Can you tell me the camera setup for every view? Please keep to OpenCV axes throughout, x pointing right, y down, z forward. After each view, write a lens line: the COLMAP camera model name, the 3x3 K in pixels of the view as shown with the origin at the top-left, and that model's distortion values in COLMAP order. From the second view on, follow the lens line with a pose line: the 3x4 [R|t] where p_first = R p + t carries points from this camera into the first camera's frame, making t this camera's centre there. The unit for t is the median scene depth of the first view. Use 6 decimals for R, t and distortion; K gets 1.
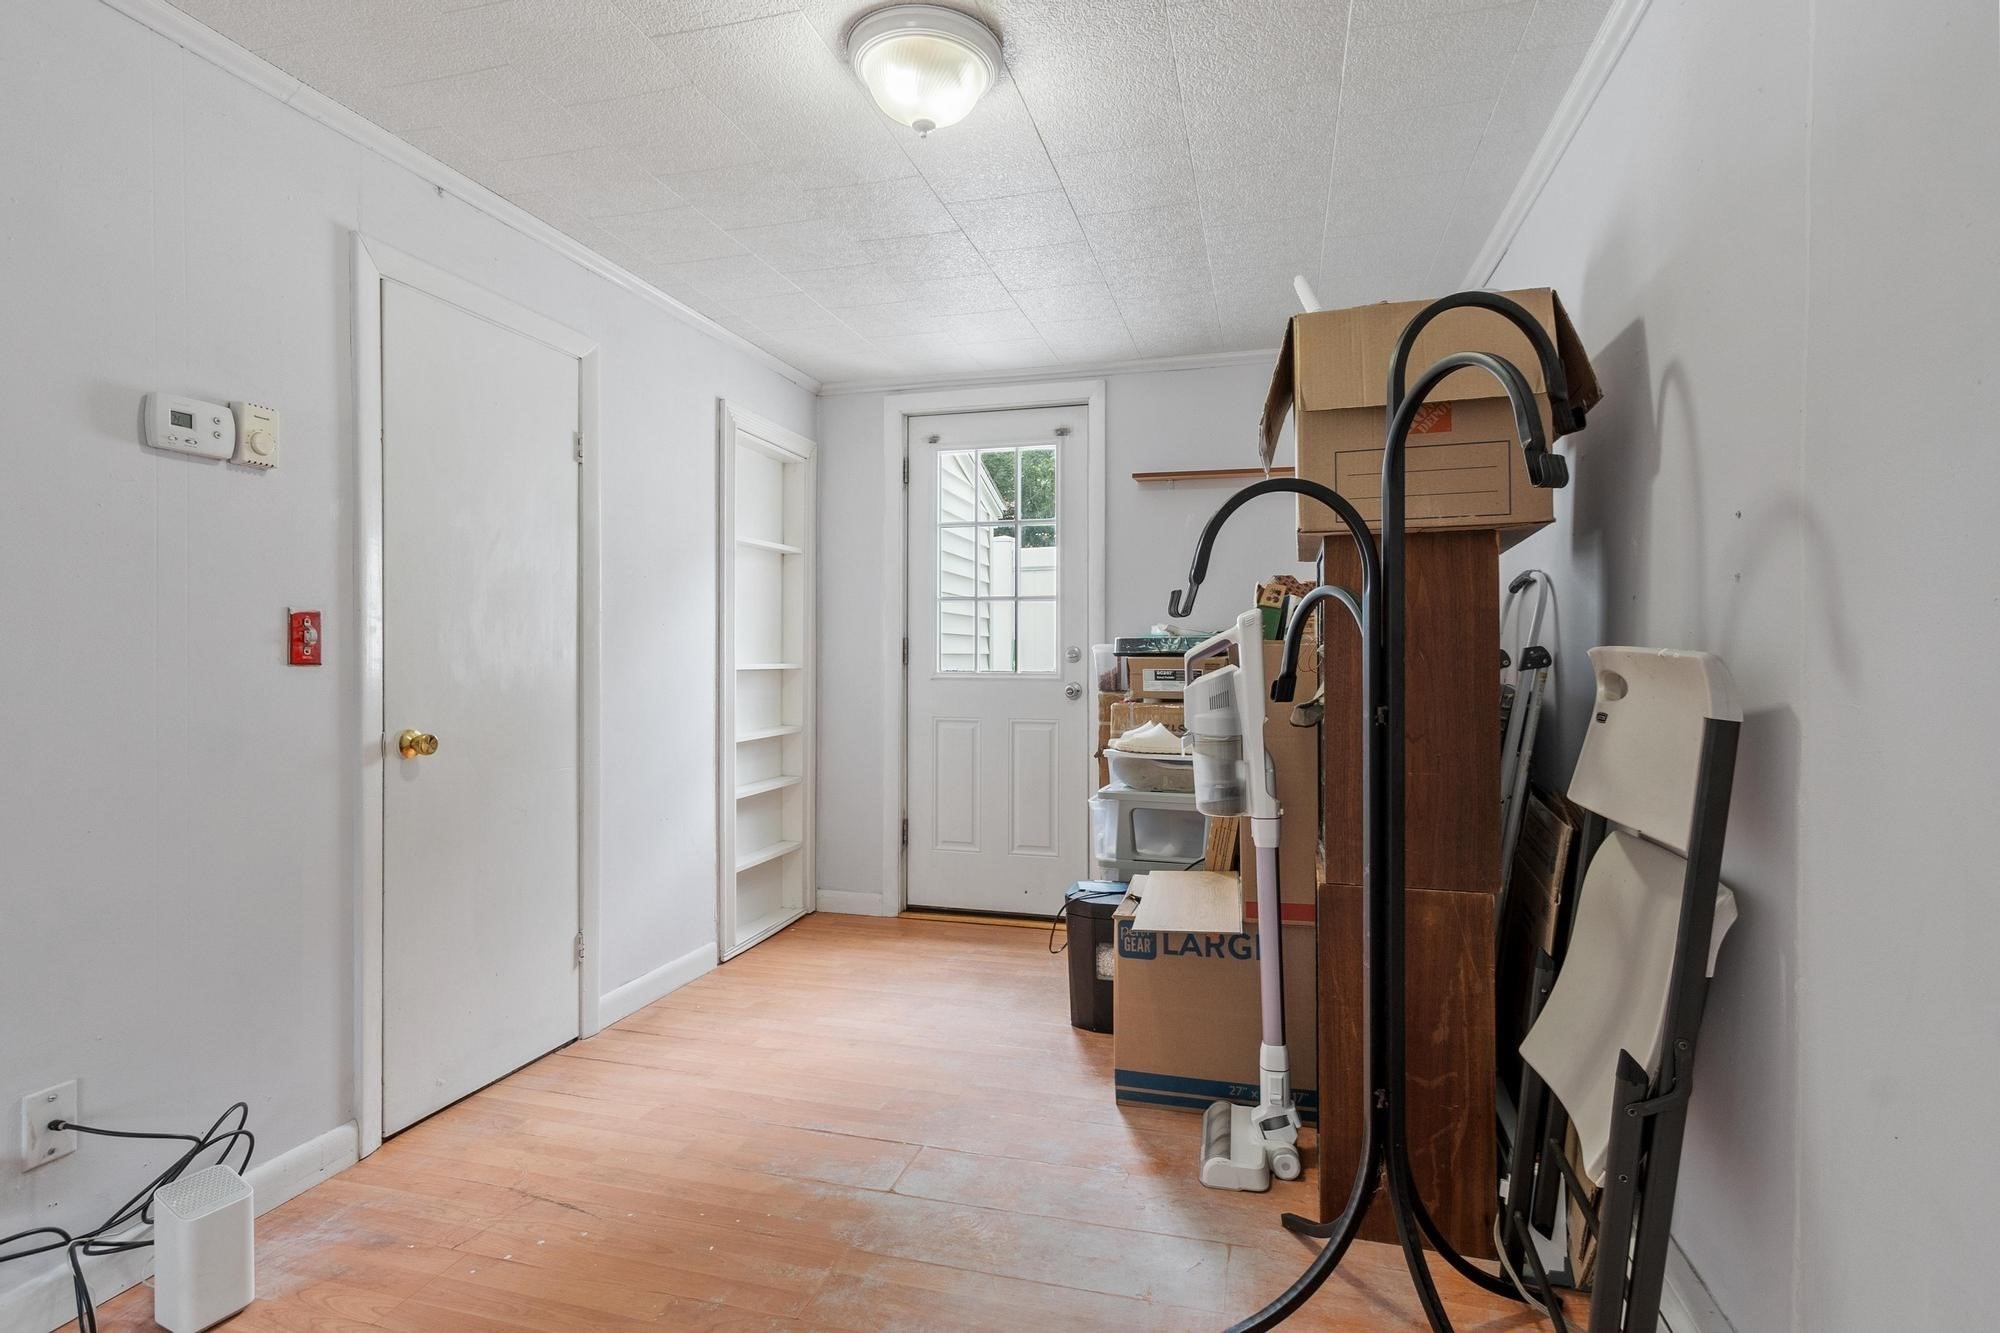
lens RADIAL K [[991.5, 0, 1003.0], [0, 991.5, 632.1], [0, 0, 1]] dist [0.000267, 0.000095]
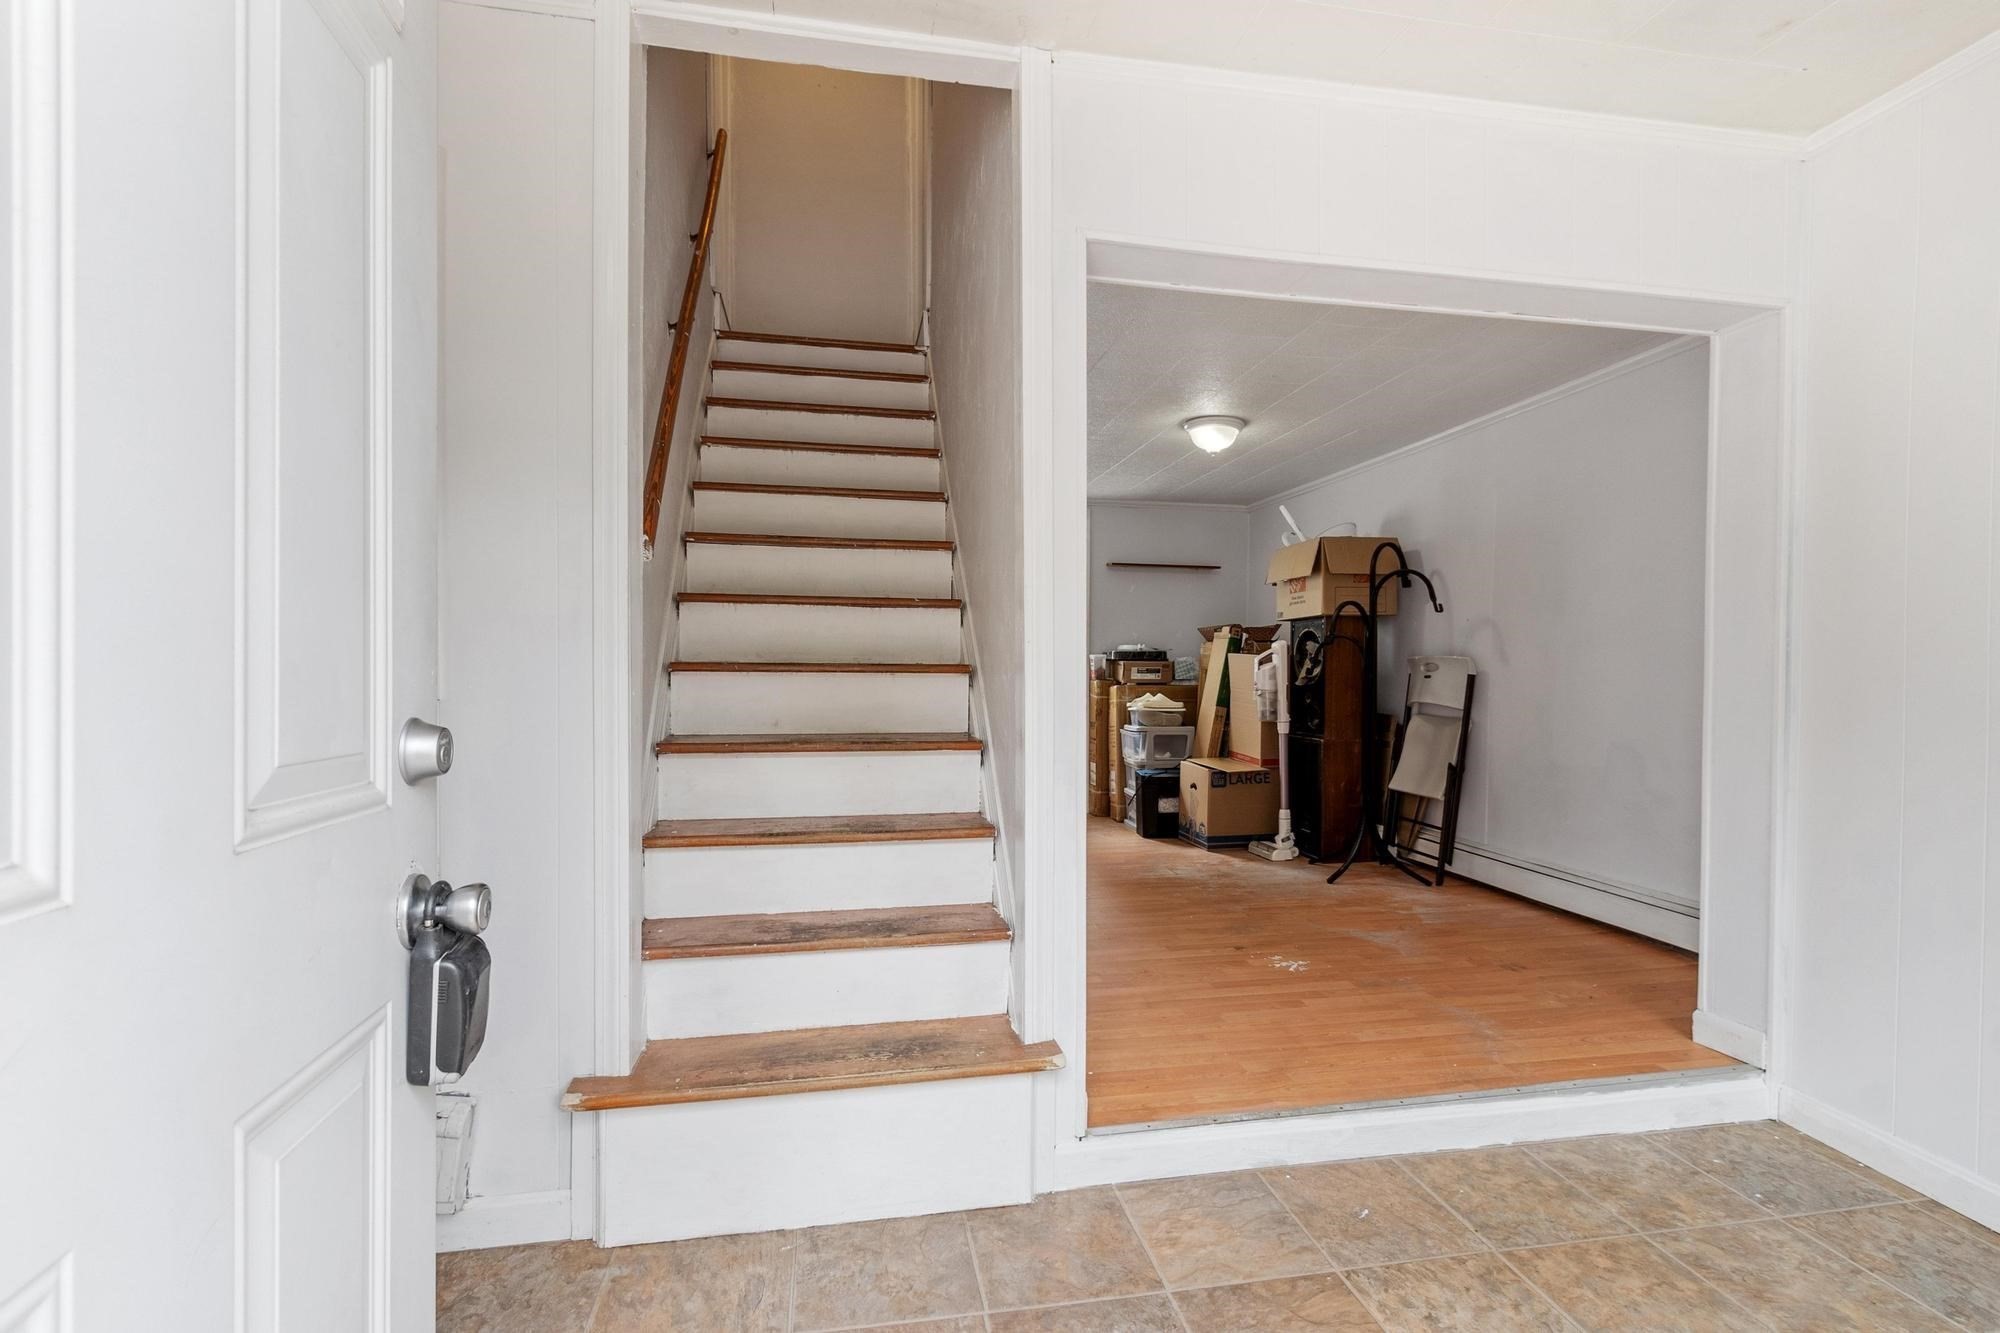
lens RADIAL K [[912.9, 0, 999.6], [0, 912.9, 672.8], [0, 0, 1]] dist [-0.000167, 0.000155]
pose [[0.898539, 0.001368, 0.438891, -1.505167], [-0.013538, 0.999606, 0.024600, 0.012794], [-0.438685, -0.028046, 0.898203, -0.834026]]
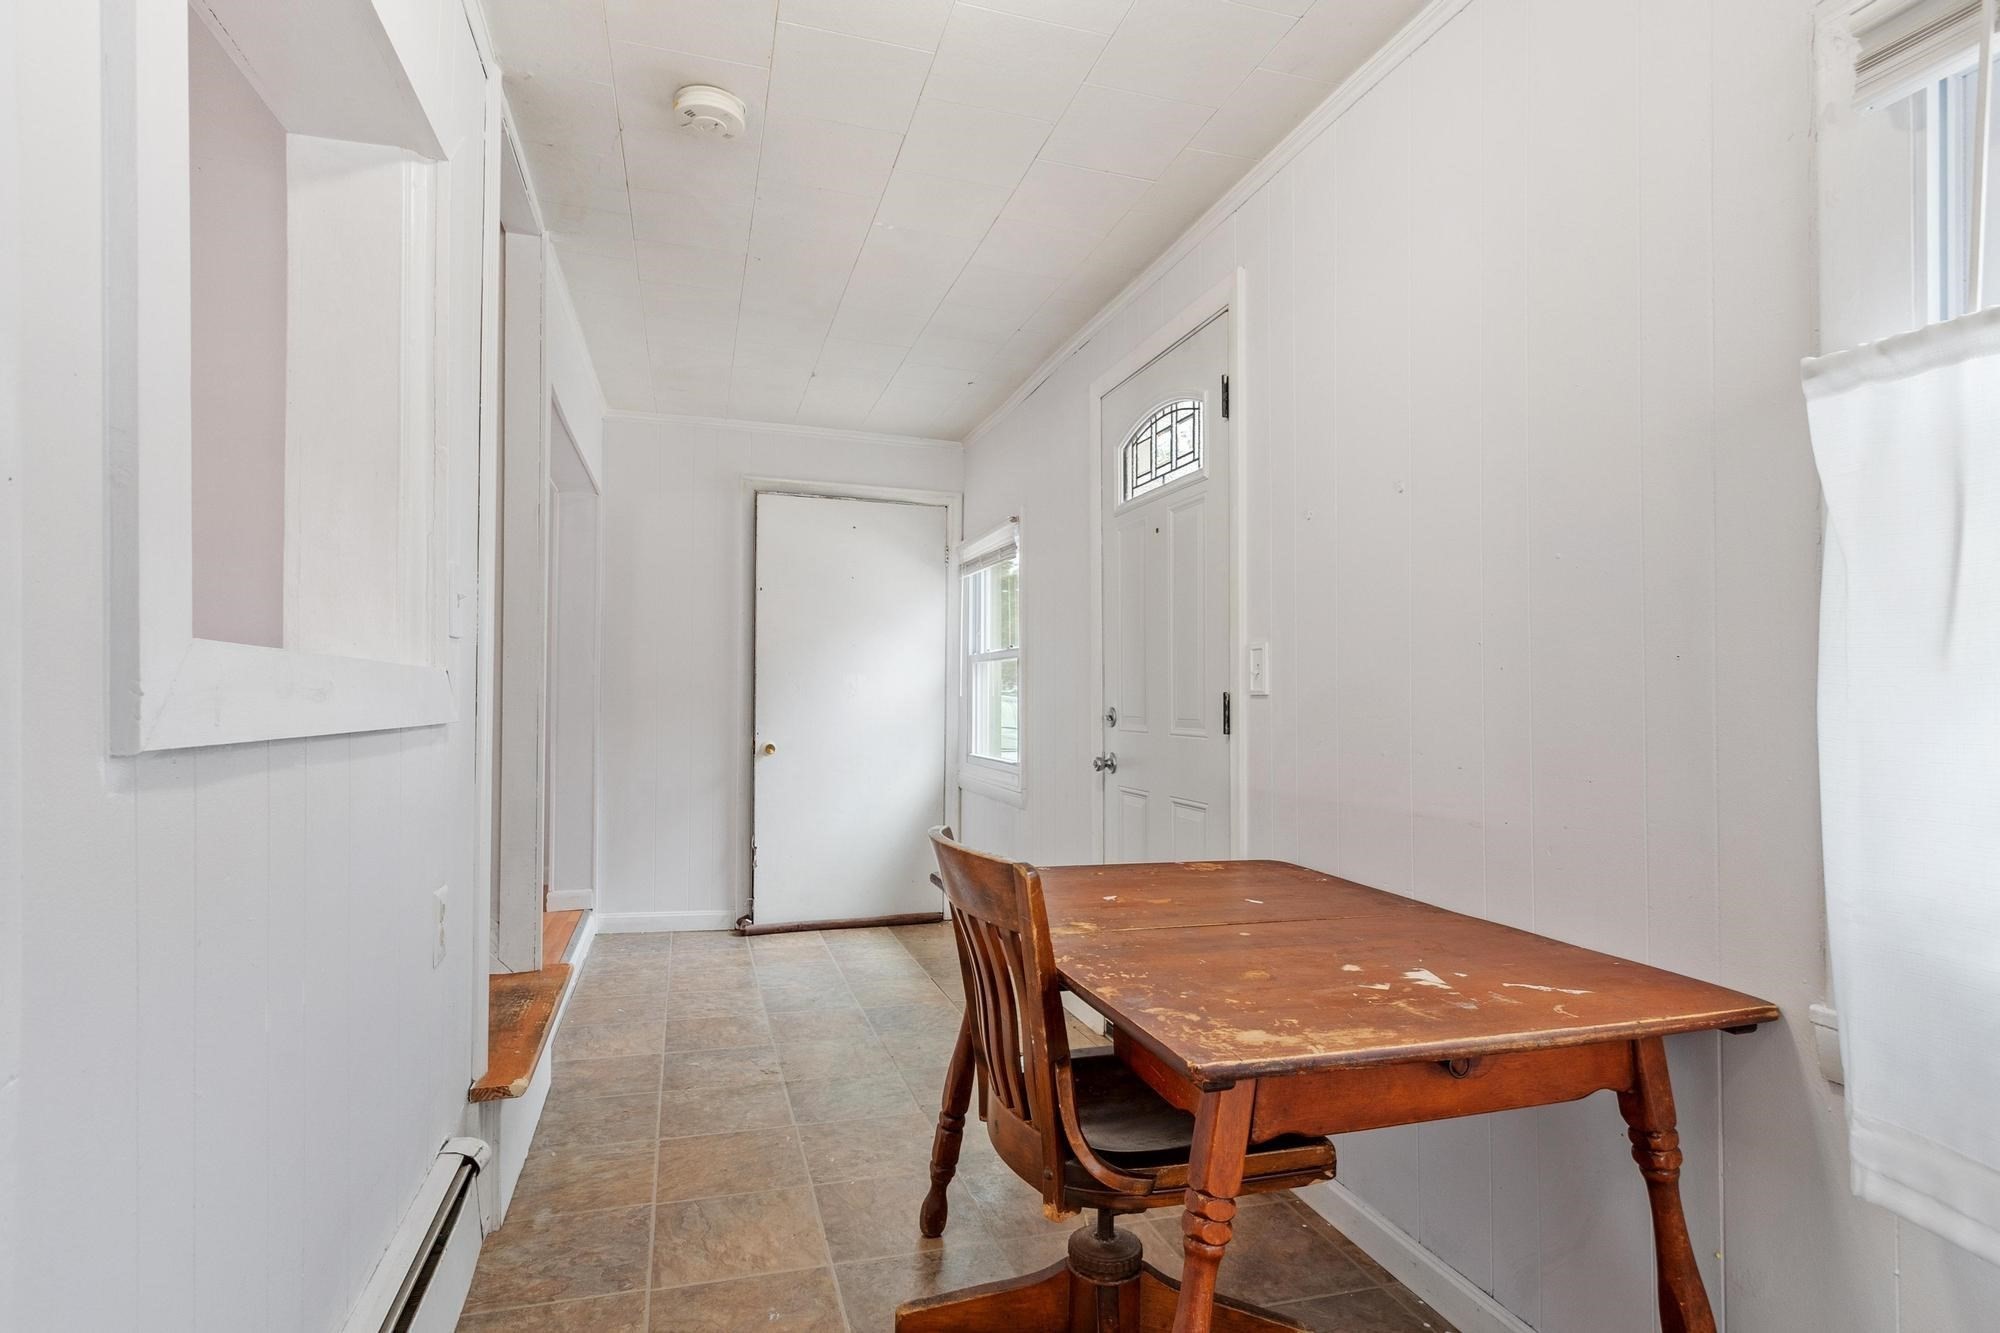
lens RADIAL K [[1030.7, 0, 1001.7], [0, 1030.7, 682.6], [0, 0, 1]] dist [-0.000268, -0.000114]
pose [[-0.531416, 0.005096, 0.847096, -2.622427], [-0.024874, 0.999457, -0.021617, 0.039345], [-0.846746, -0.032558, -0.531001, 0.234832]]
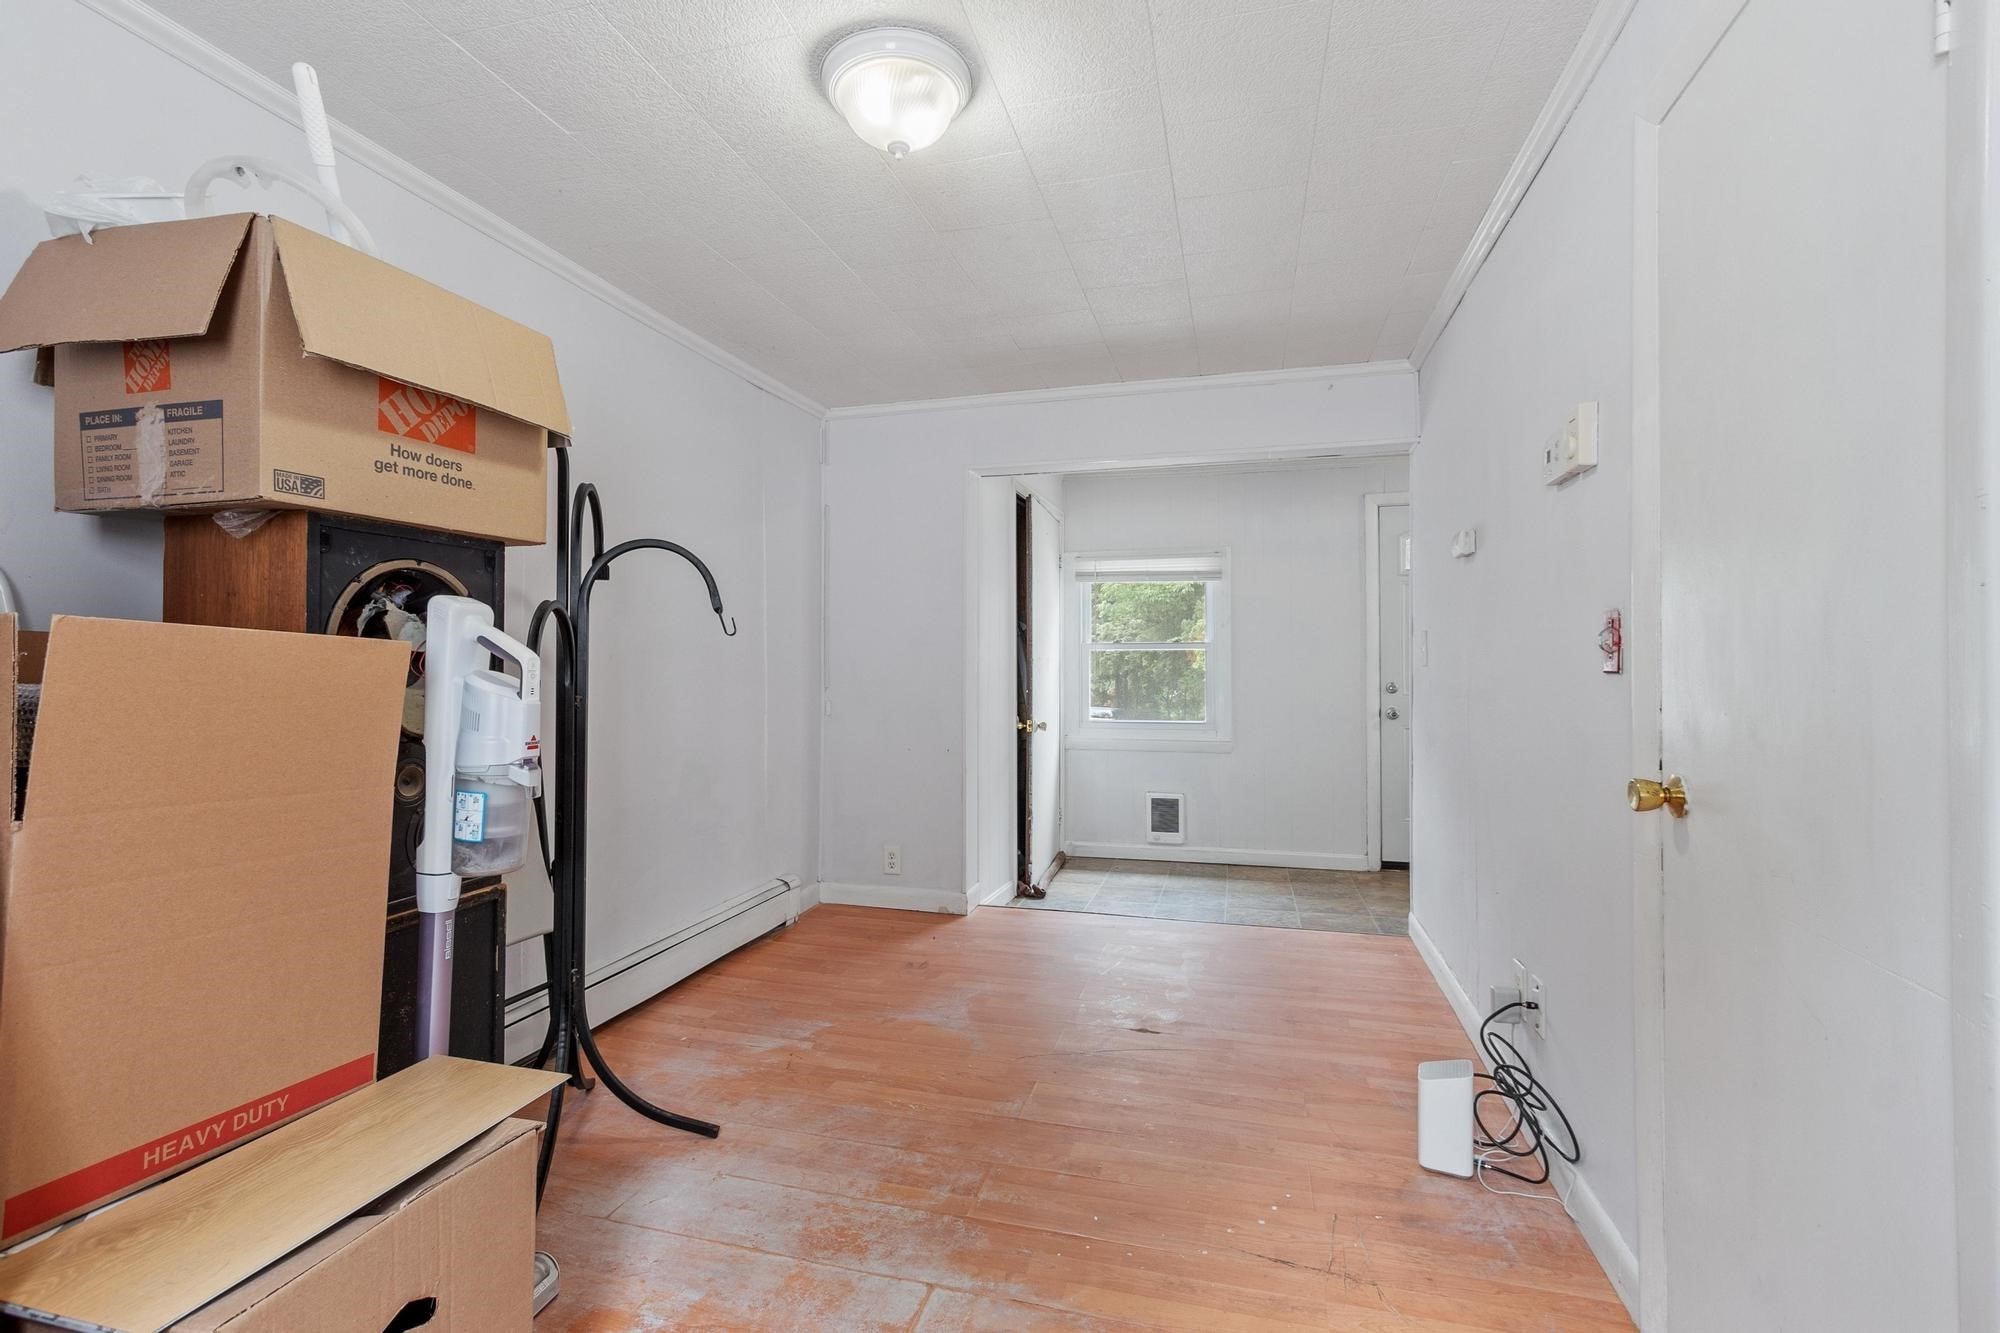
lens RADIAL K [[912.9, 0, 999.6], [0, 912.9, 672.8], [0, 0, 1]] dist [-0.000167, 0.000155]
pose [[-0.999978, -0.001974, -0.006400, -0.166053], [-0.001880, 0.999890, -0.014718, 0.046002], [0.006428, -0.014706, -0.999871, 1.797364]]
